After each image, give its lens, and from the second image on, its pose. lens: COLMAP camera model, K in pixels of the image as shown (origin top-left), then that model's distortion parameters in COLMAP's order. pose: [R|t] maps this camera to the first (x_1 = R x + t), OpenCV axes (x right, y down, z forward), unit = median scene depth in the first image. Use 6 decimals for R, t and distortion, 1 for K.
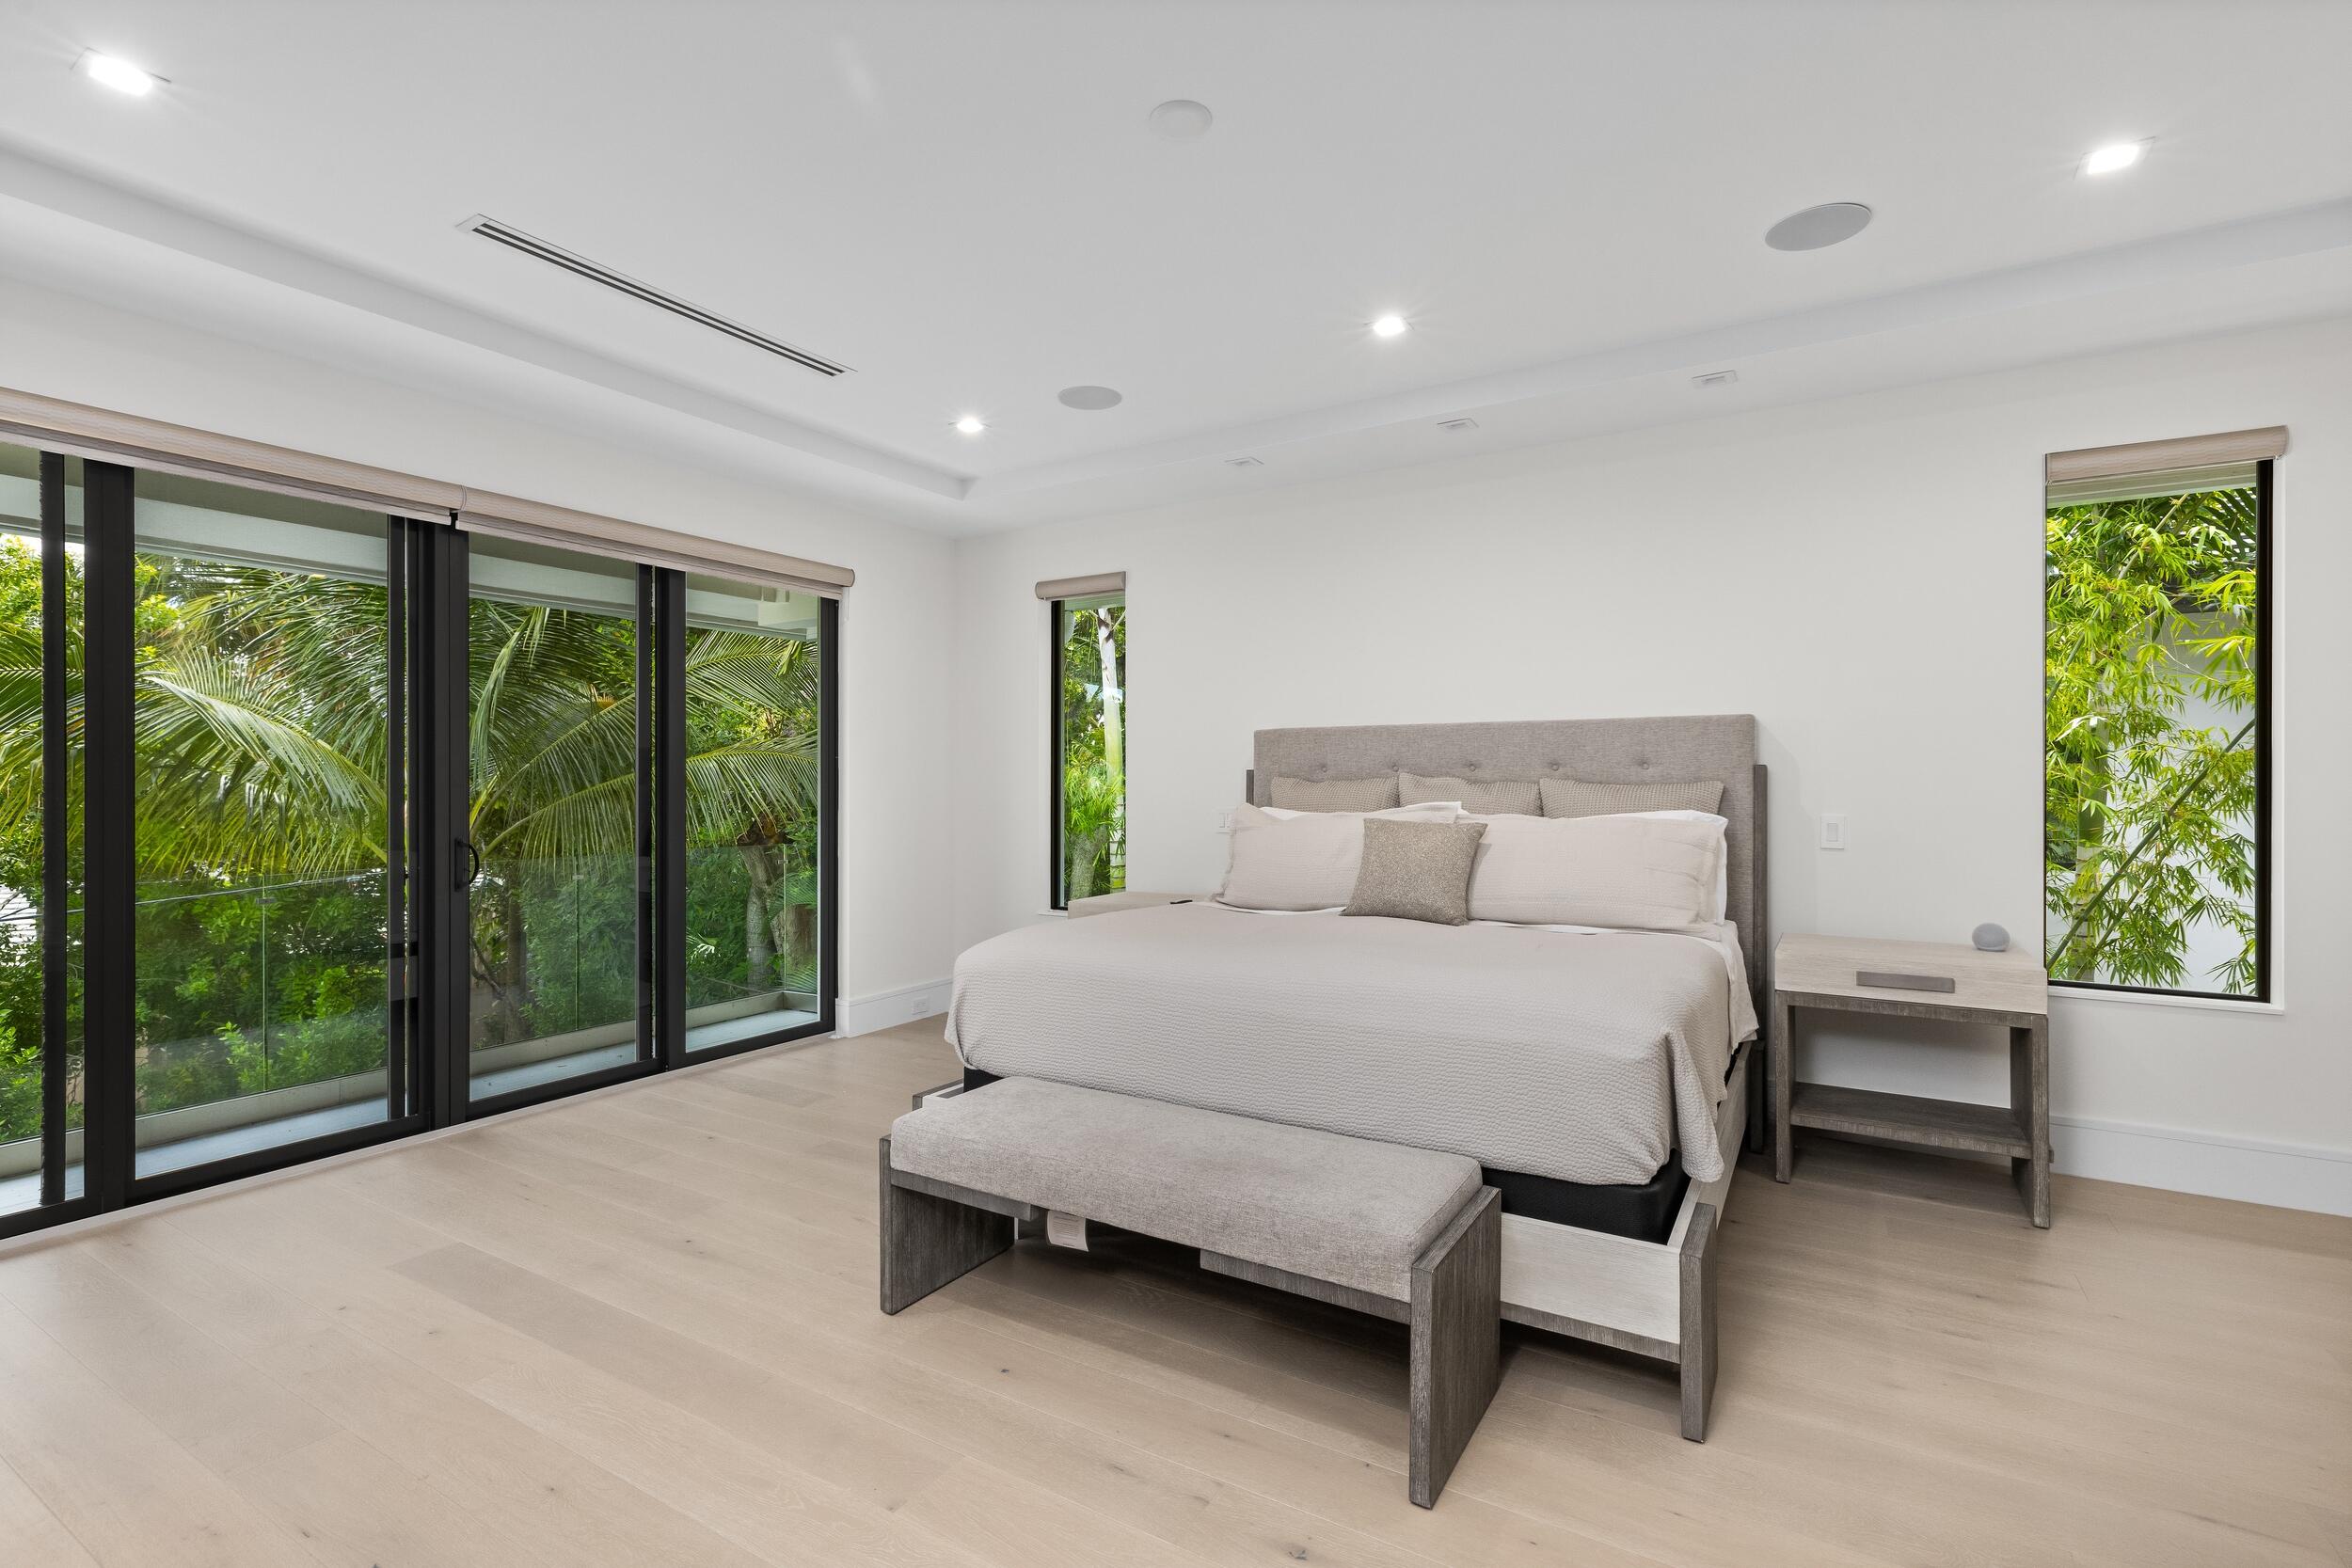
lens RADIAL K [[1065.8, 0, 1166.7], [0, 1065.8, 764.4], [0, 0, 1]] dist [0.002725, 0.001101]
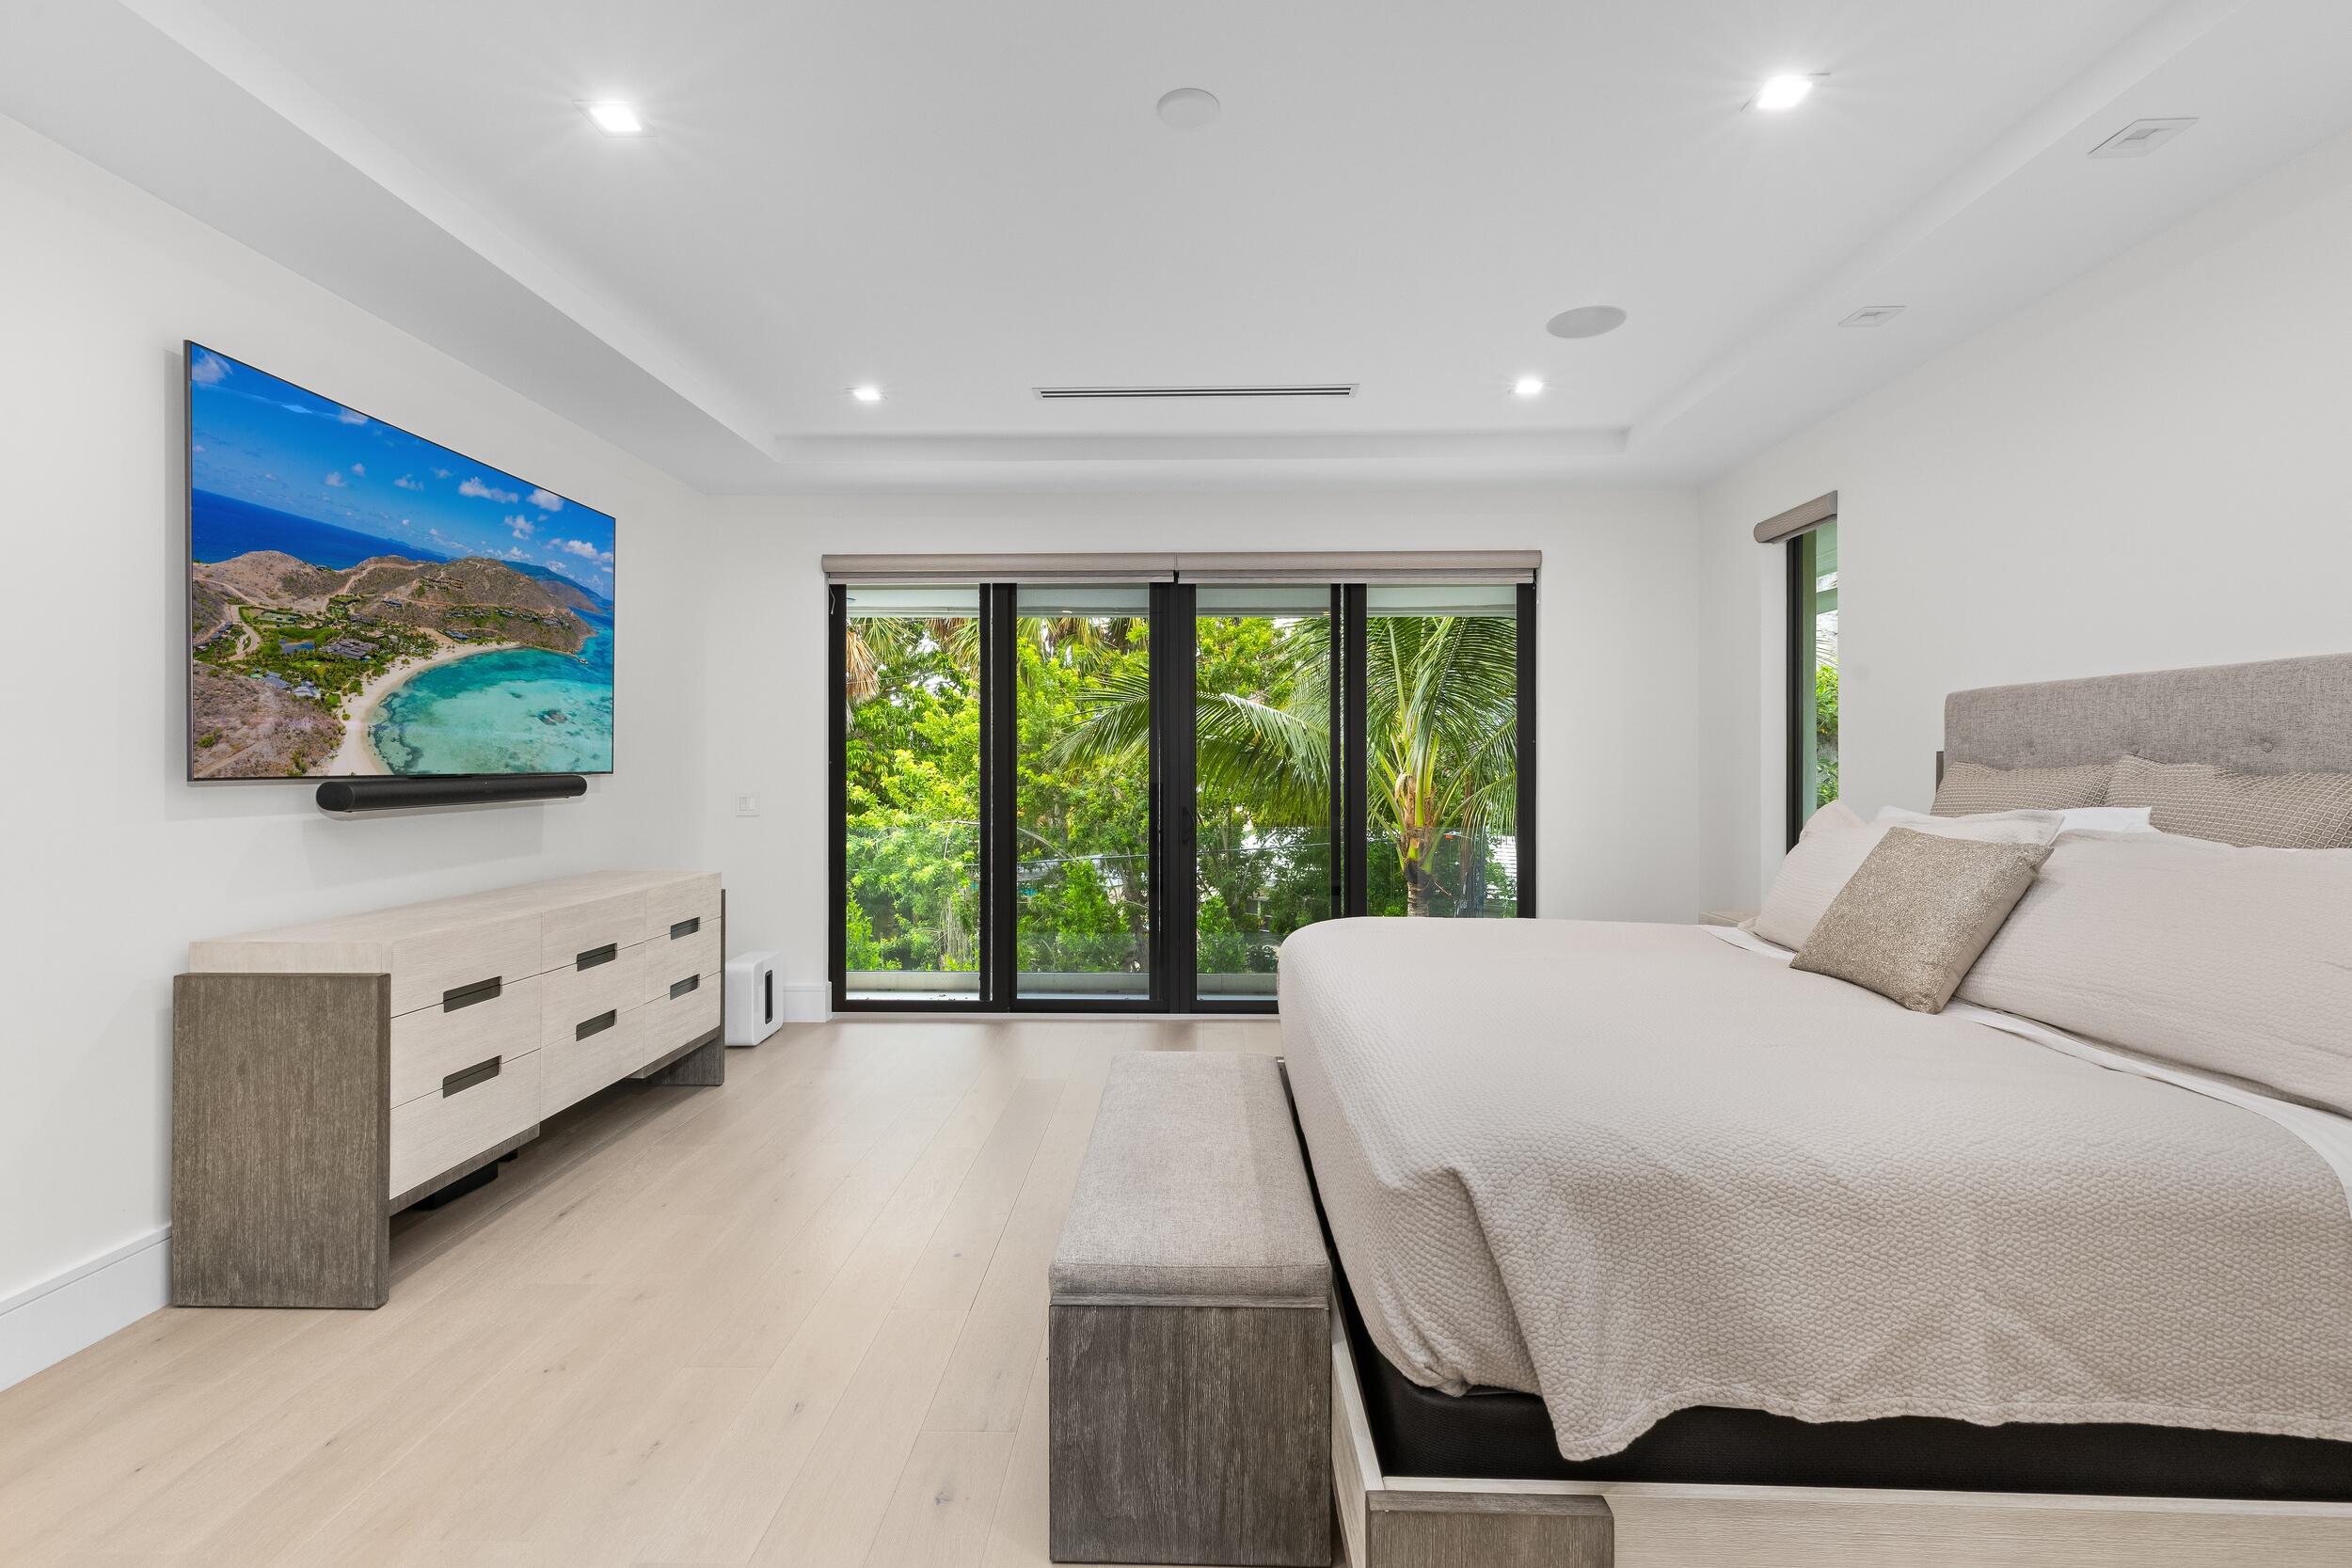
lens RADIAL K [[1065.8, 0, 1166.7], [0, 1065.8, 764.4], [0, 0, 1]] dist [0.002725, 0.001101]
pose [[0.498397, 0.003314, -0.866943, 0.466801], [0.009505, 0.999912, 0.009287, 0.002467], [0.866897, -0.012869, 0.498321, 0.248779]]
